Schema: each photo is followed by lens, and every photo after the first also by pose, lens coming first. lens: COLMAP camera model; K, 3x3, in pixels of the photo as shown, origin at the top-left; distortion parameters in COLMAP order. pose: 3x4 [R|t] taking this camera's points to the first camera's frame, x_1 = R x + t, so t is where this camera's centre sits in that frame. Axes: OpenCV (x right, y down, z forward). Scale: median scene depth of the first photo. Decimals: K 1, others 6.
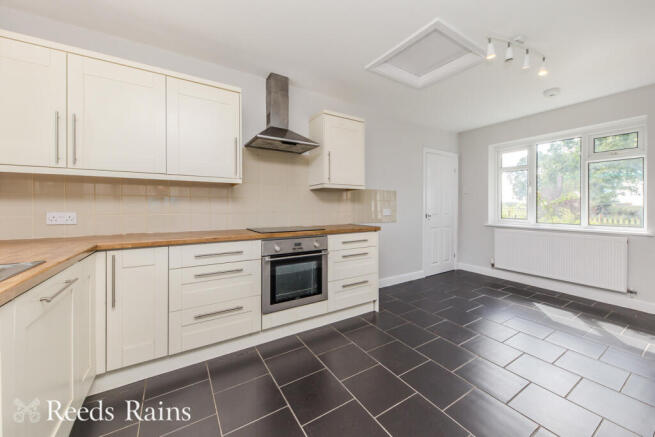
lens RADIAL K [[245.2, 0, 327.5], [0, 245.2, 218.5], [0, 0, 1]] dist [-0.002462, -0.000195]
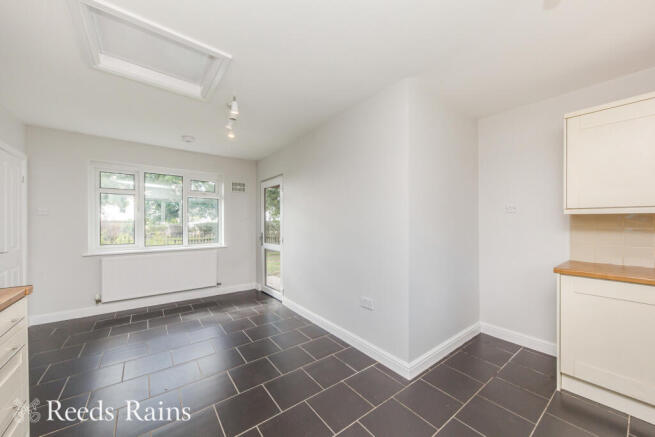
lens RADIAL K [[245.2, 0, 327.5], [0, 245.2, 218.5], [0, 0, 1]] dist [-0.002462, -0.000195]
pose [[-0.085577, 0.009793, 0.996283, -0.341202], [0.058812, 0.998258, -0.004760, -0.061963], [-0.994594, 0.058186, -0.086003, 0.402379]]
